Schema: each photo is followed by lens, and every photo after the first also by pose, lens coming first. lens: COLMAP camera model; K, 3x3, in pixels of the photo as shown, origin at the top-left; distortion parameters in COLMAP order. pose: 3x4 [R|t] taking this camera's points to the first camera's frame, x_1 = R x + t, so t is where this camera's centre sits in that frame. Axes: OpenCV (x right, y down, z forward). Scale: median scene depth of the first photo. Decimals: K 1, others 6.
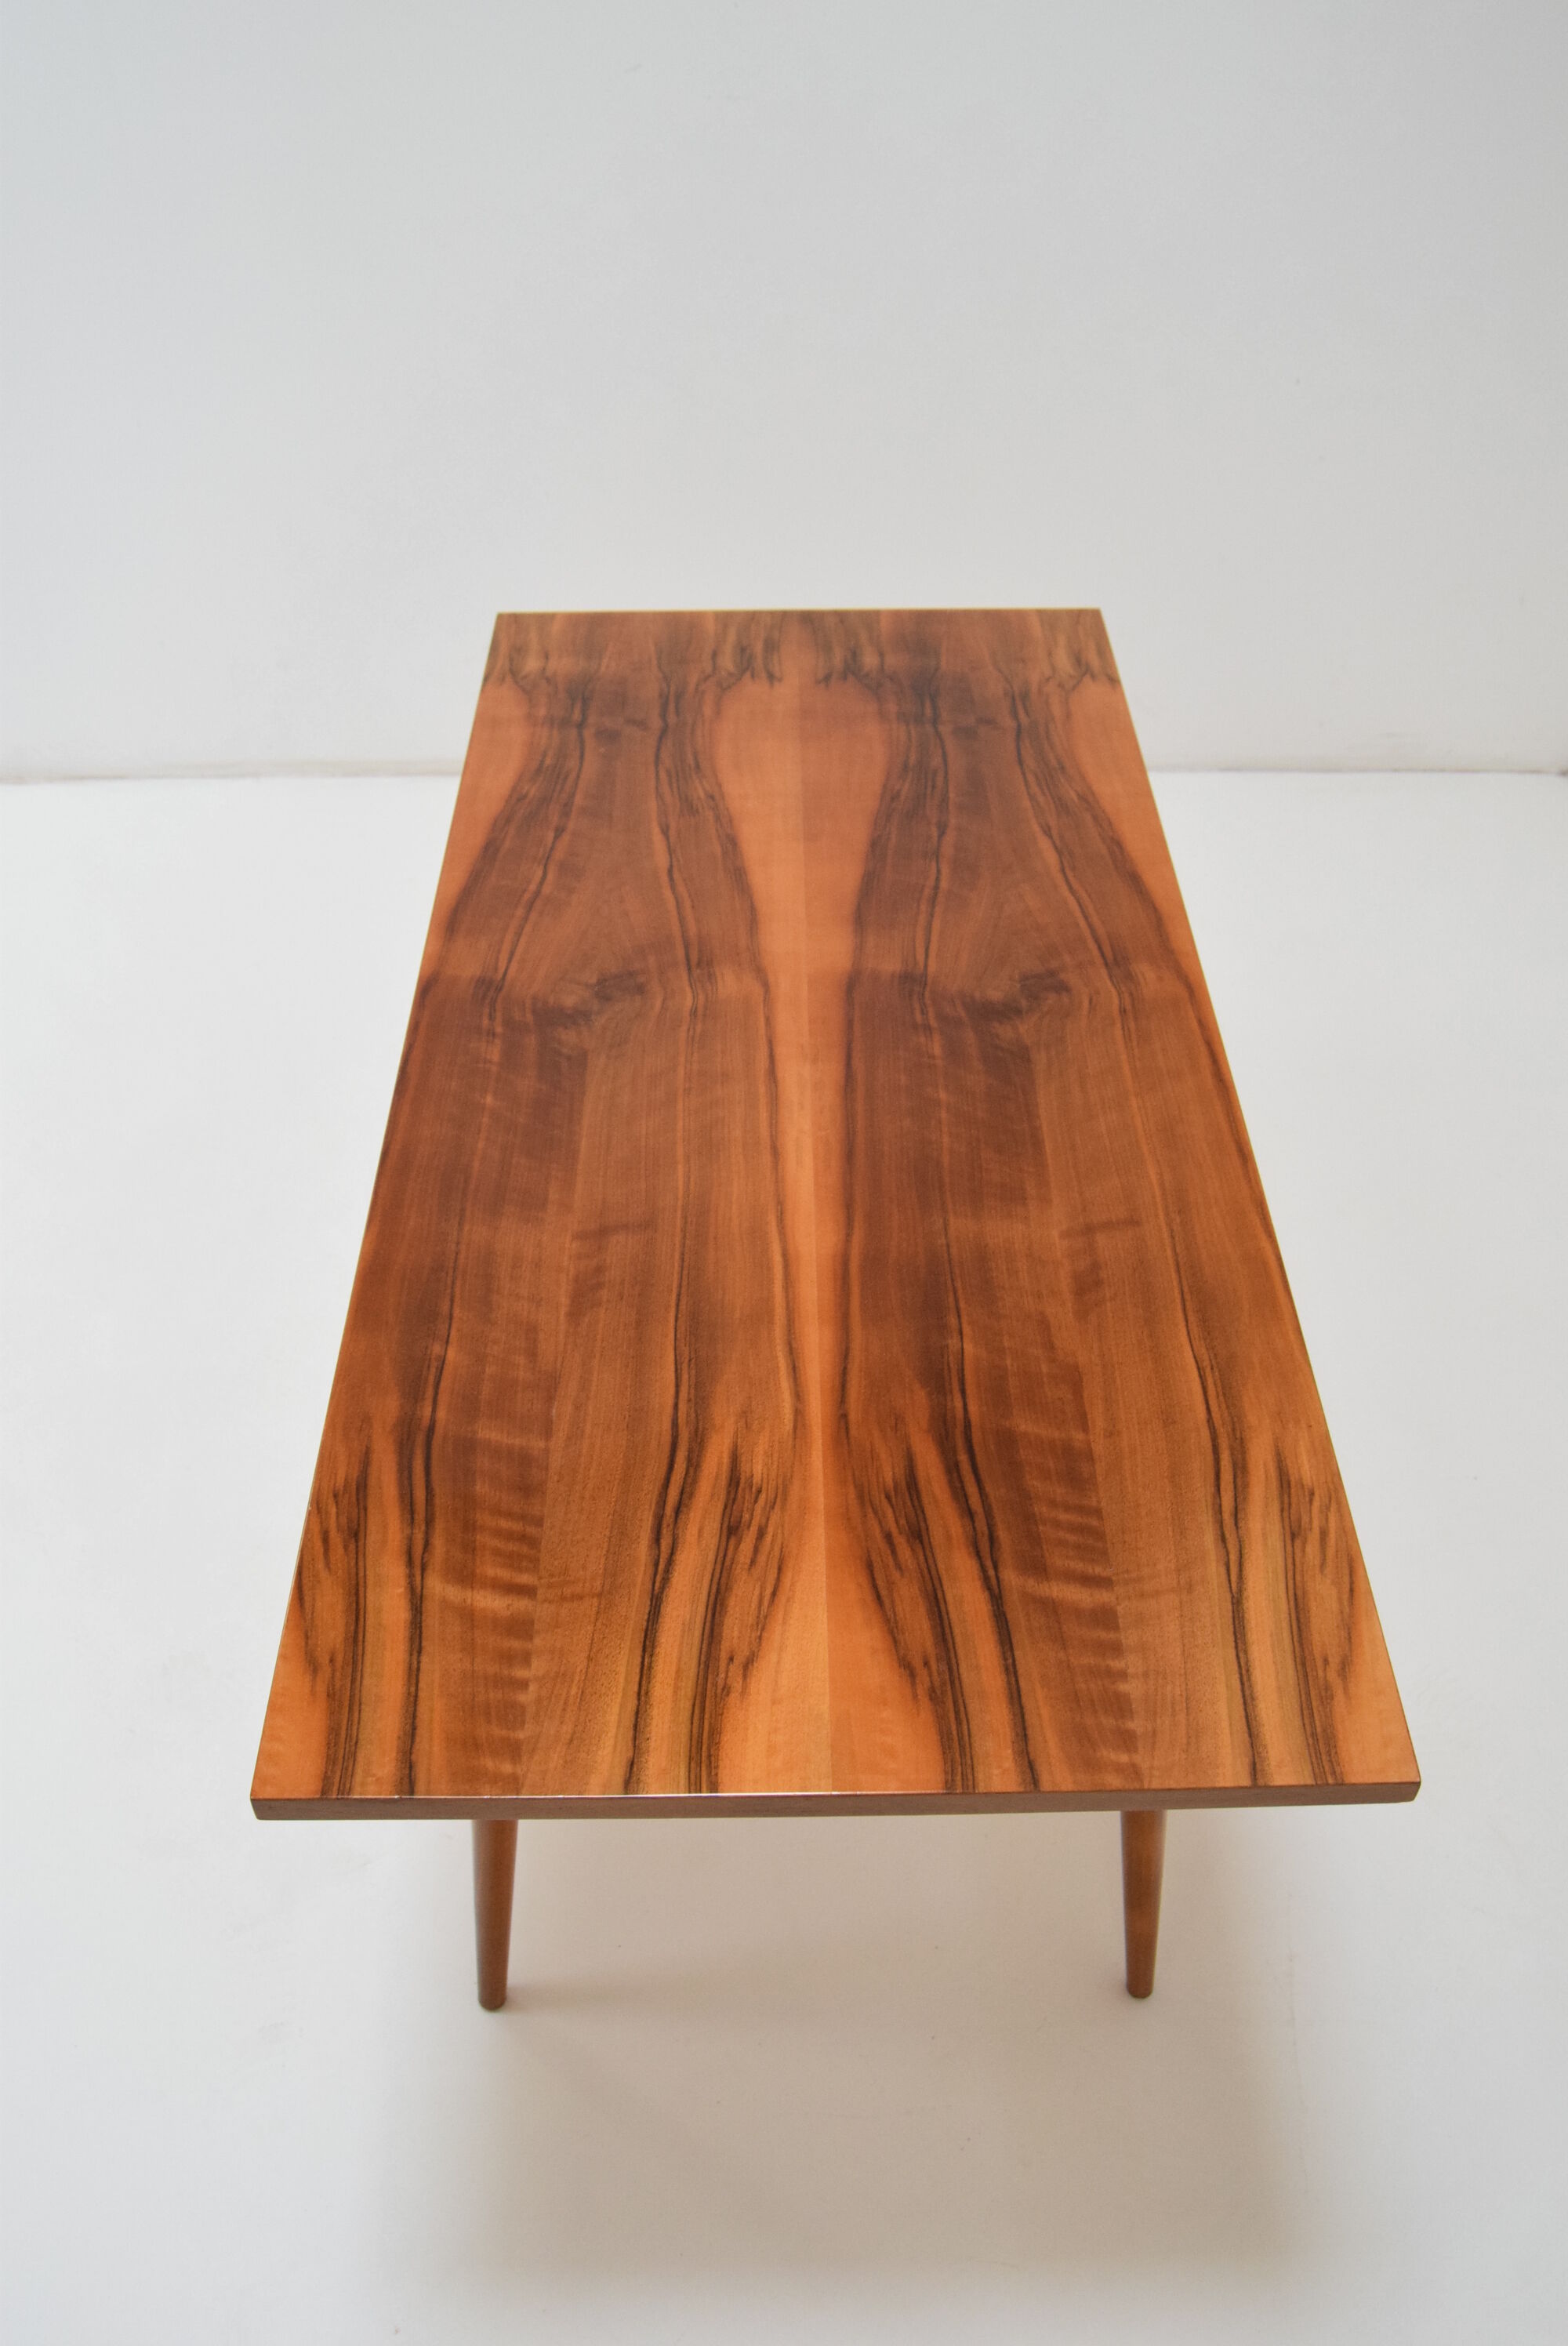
lens RADIAL K [[1964.0, 0, 816.1], [0, 1964.0, 1214.0], [0, 0, 1]] dist [-0.077737, 0.000202]
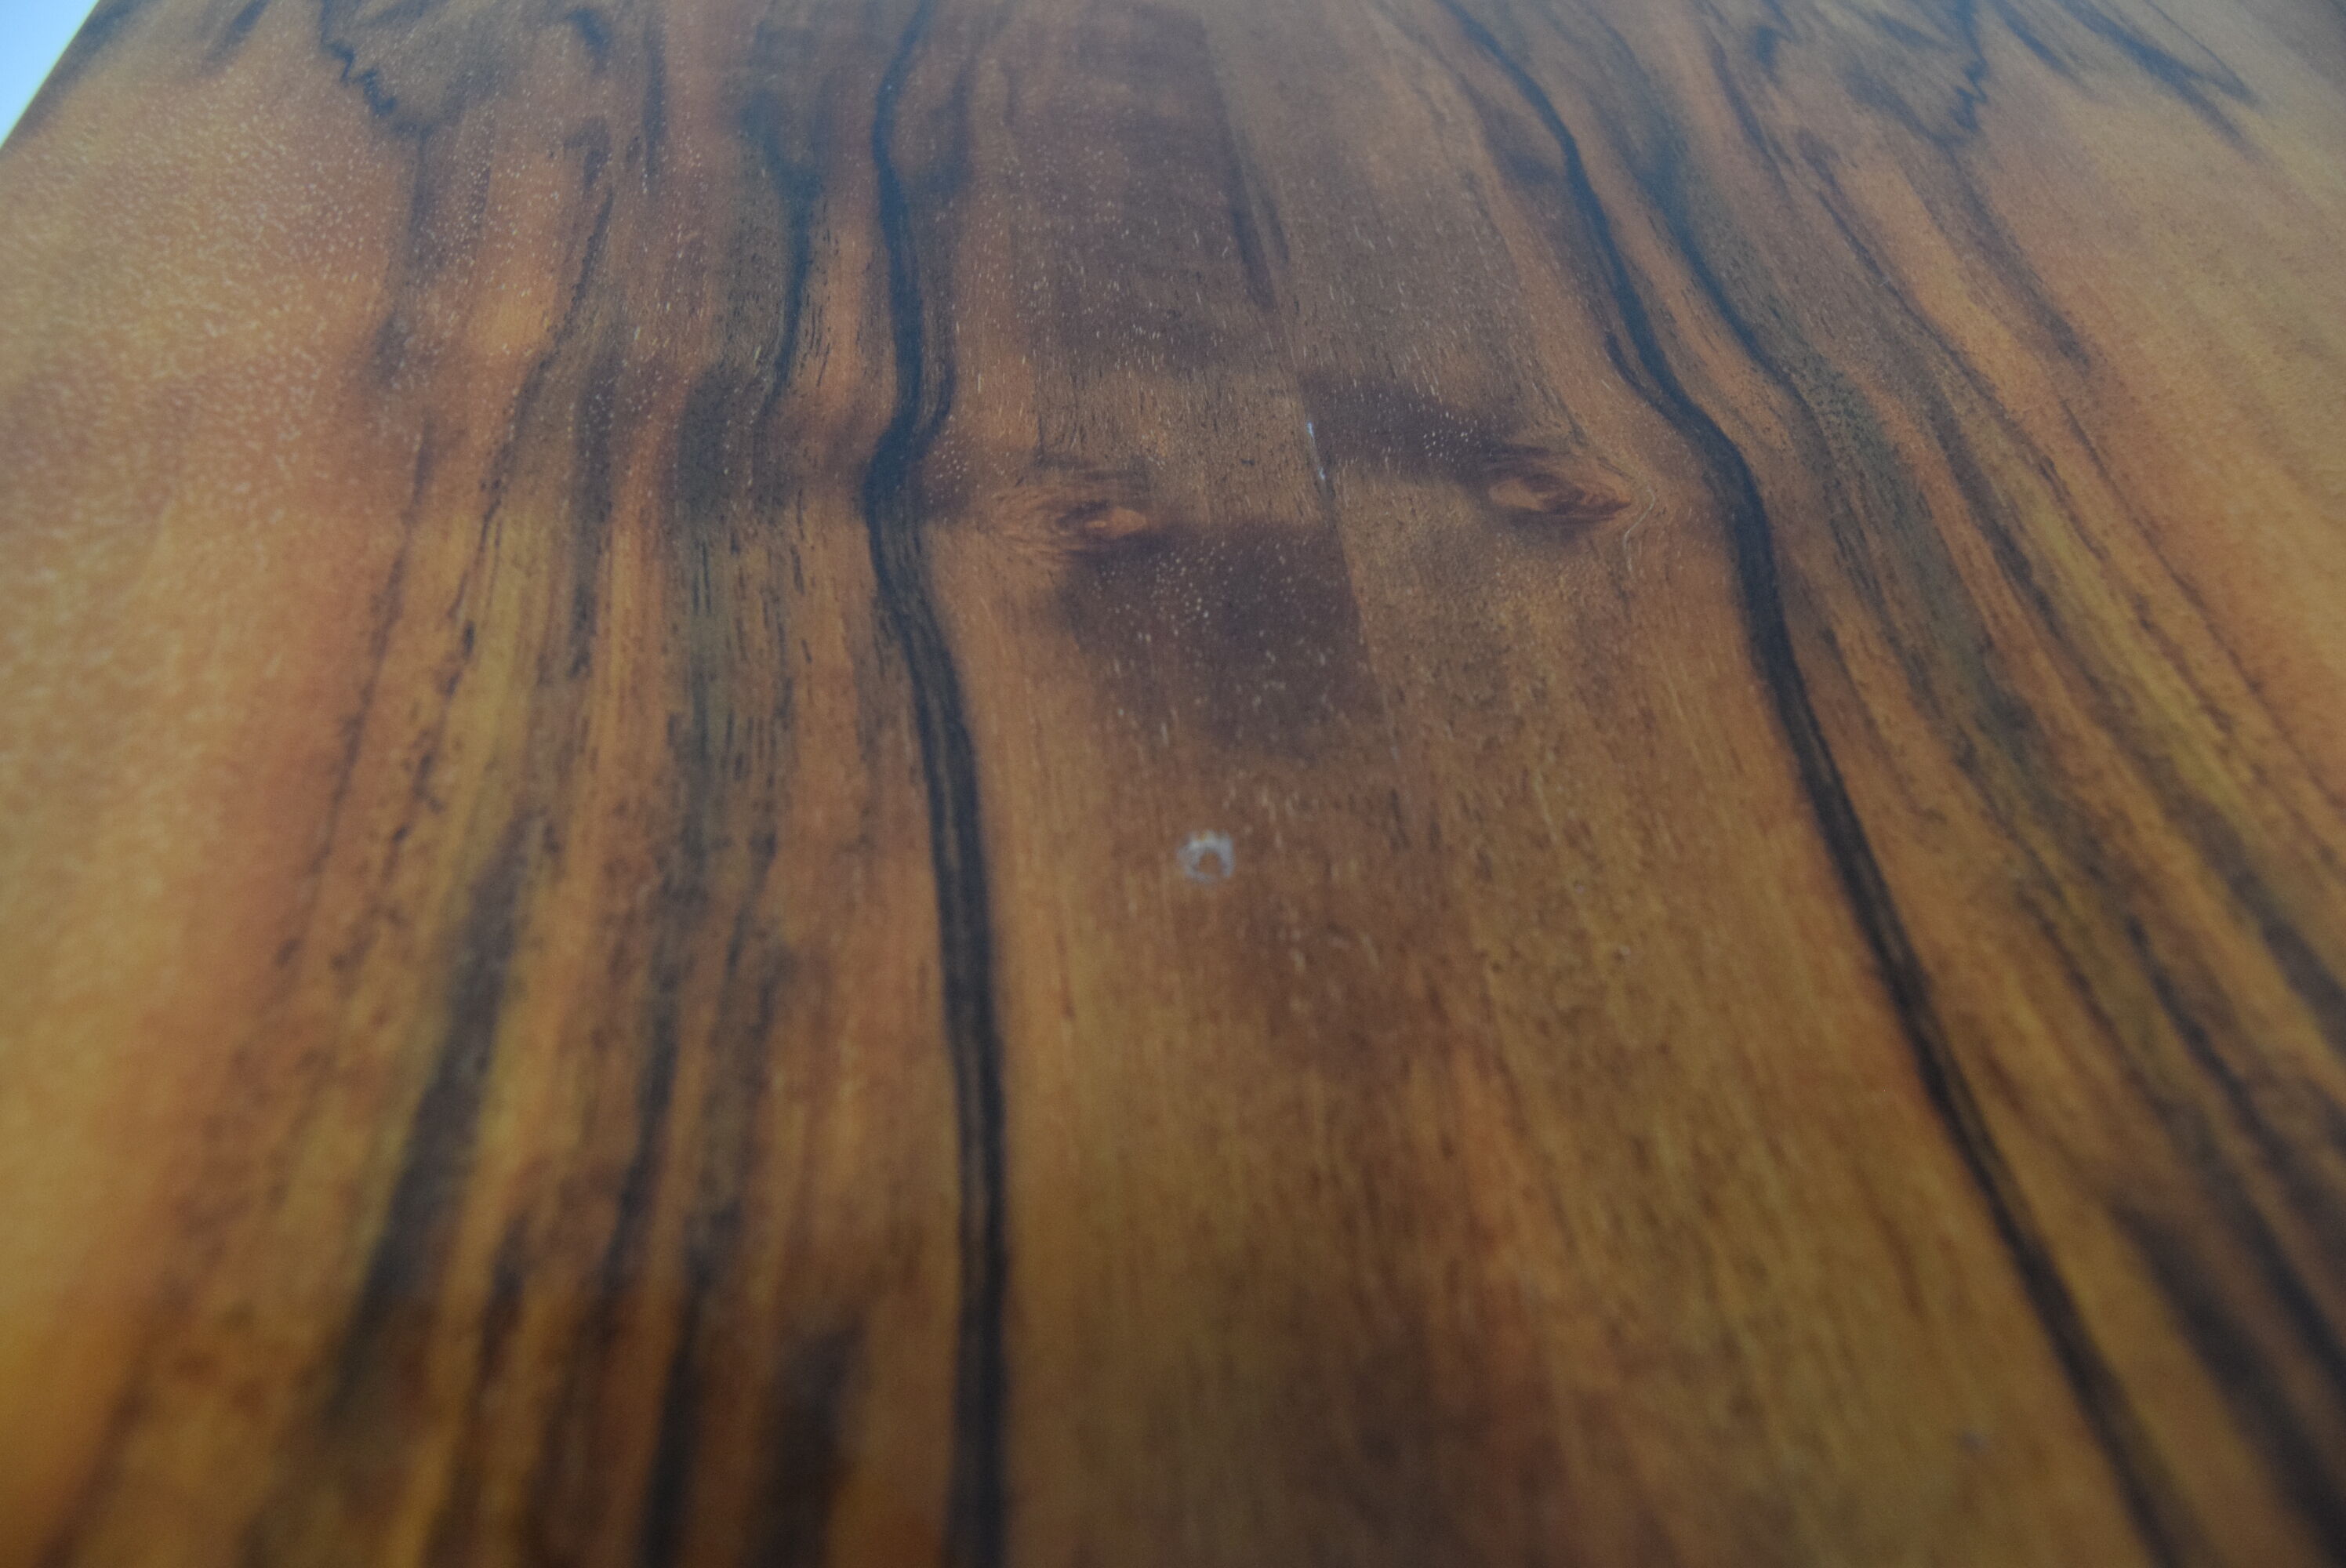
lens RADIAL K [[1820.8, 0, 1189.3], [0, 1820.8, 767.9], [0, 0, 1]] dist [-0.092075, 0.028721]
pose [[0.991880, -0.017983, 0.125898, -0.145943], [0.006776, 0.996019, 0.088886, -0.301690], [-0.126995, -0.087311, 0.988053, 1.124000]]
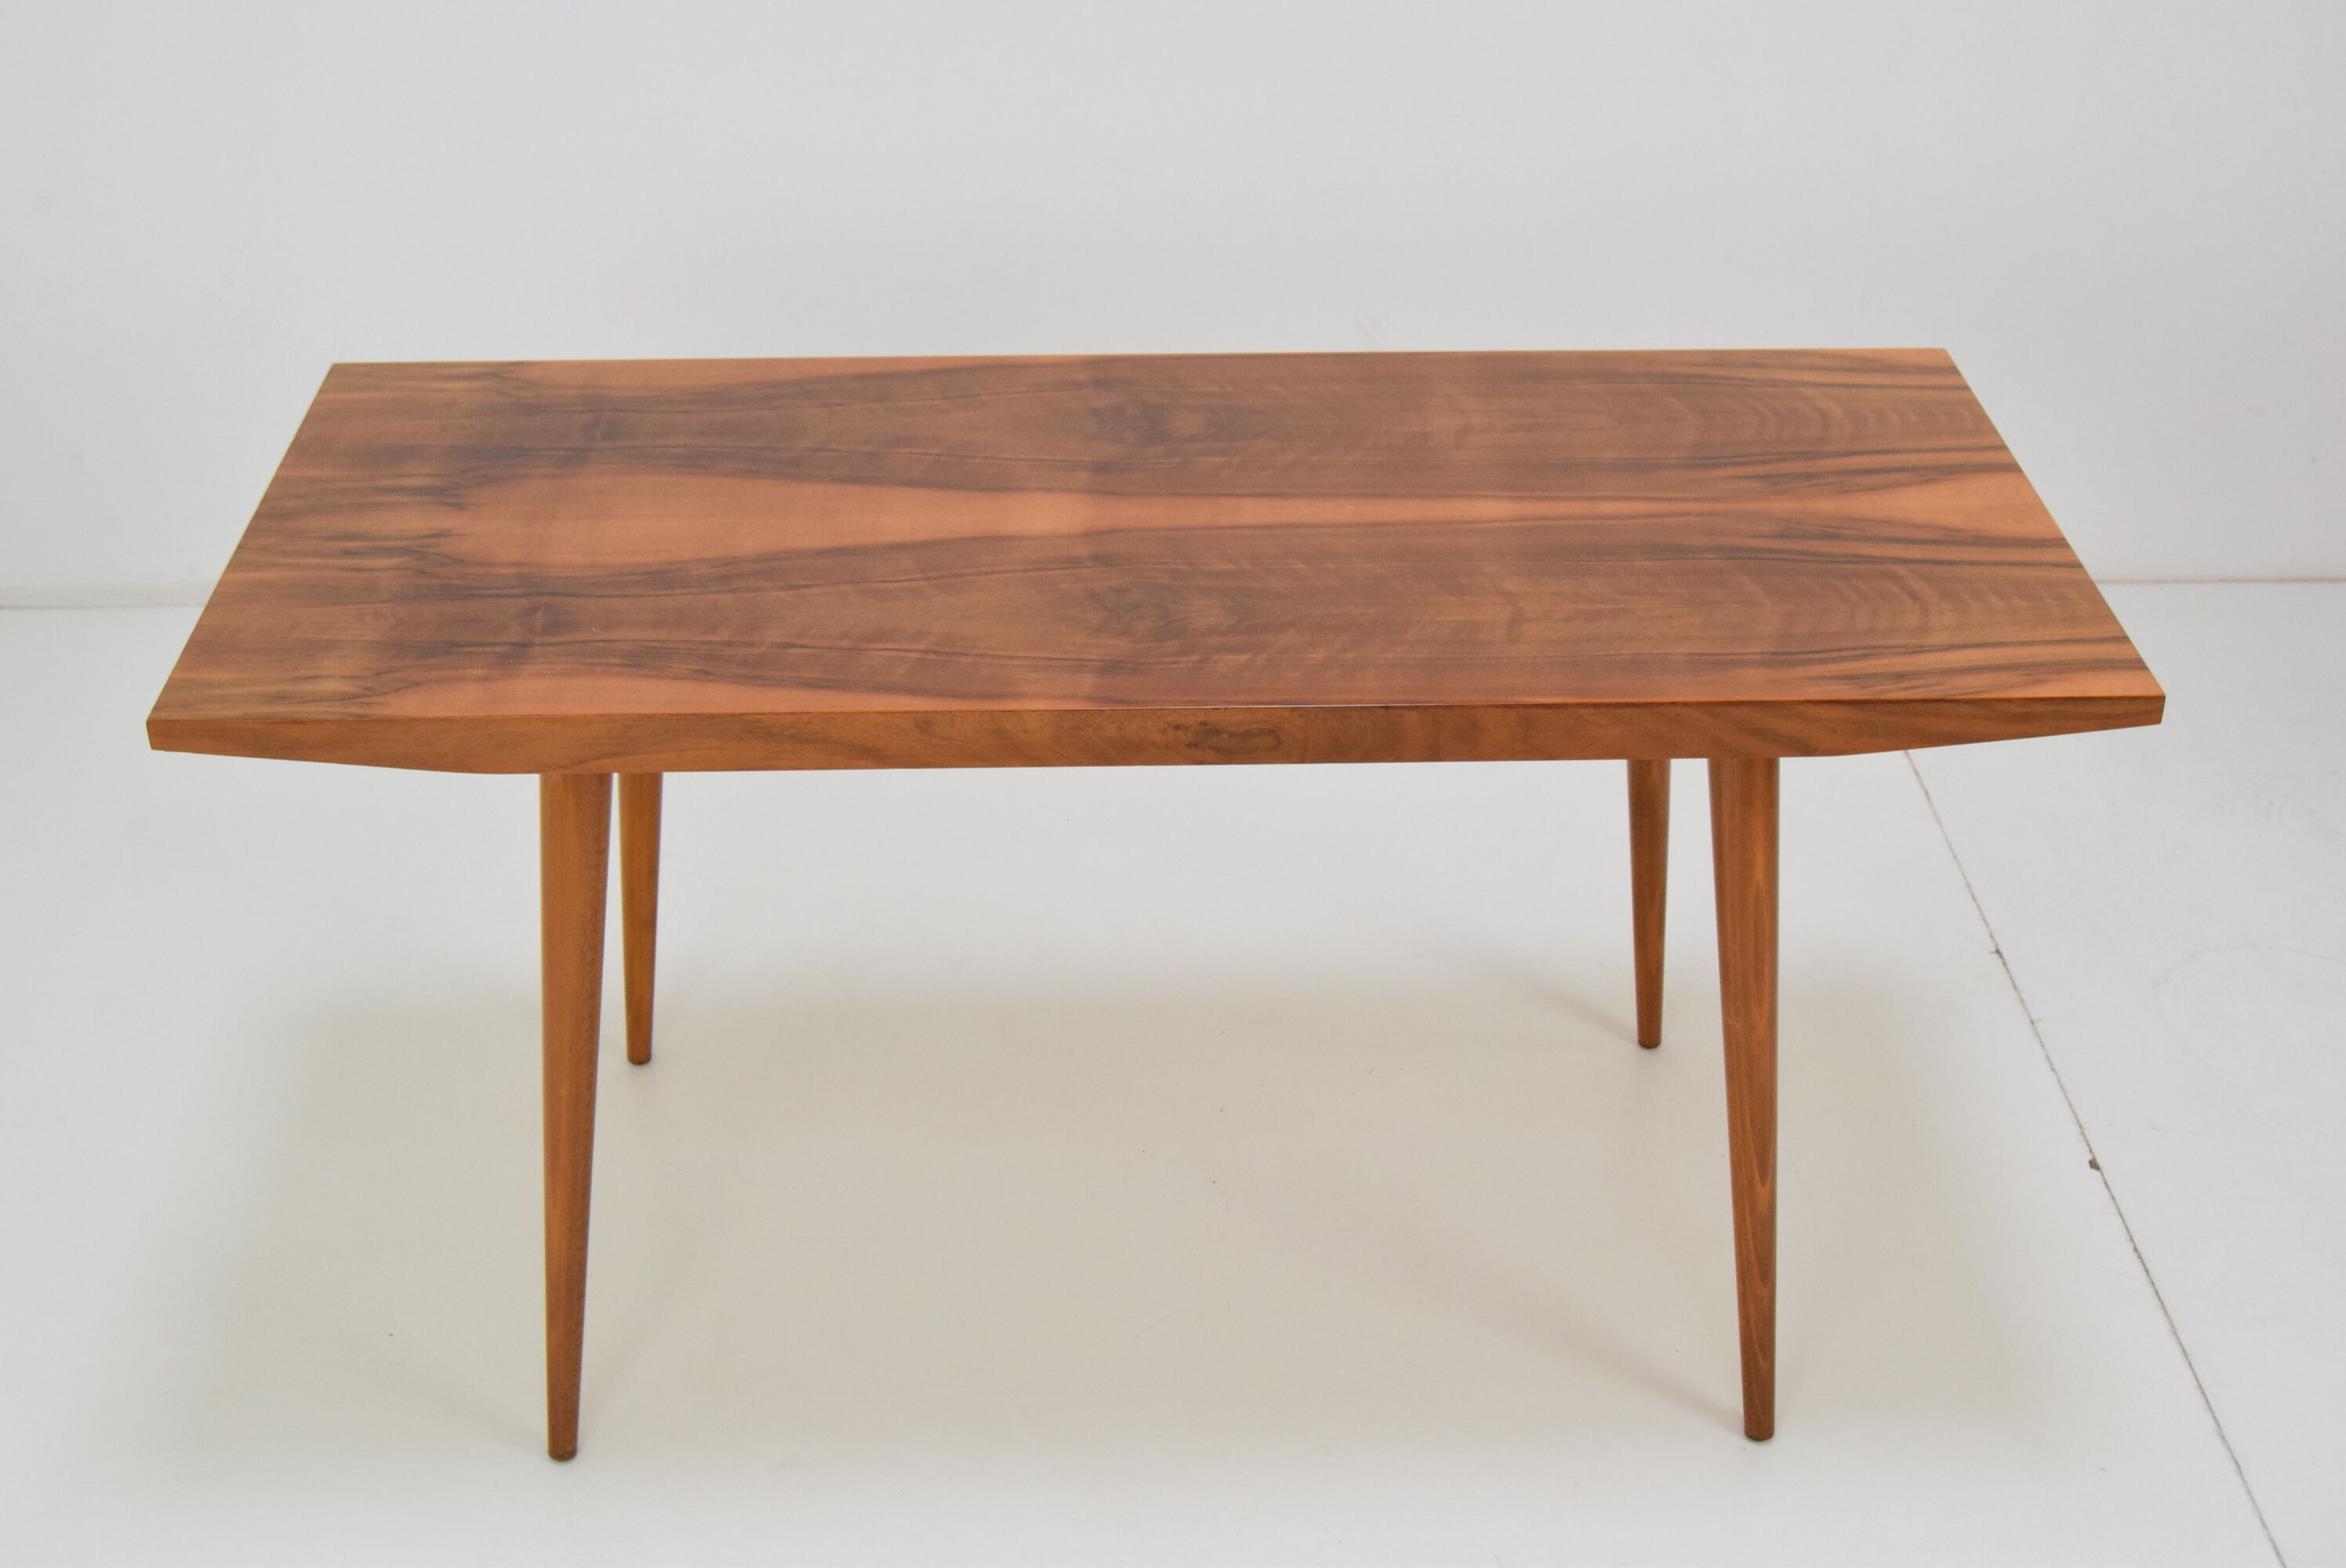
lens RADIAL K [[3141.5, 0, 1174.0], [0, 3141.5, 802.7], [0, 0, 1]] dist [-0.047861, 0.000000]
pose [[-0.007982, -0.507687, 0.861504, -1.449667], [0.685344, 0.624589, 0.374422, -0.603849], [-0.728176, 0.593415, 0.342955, 0.559260]]
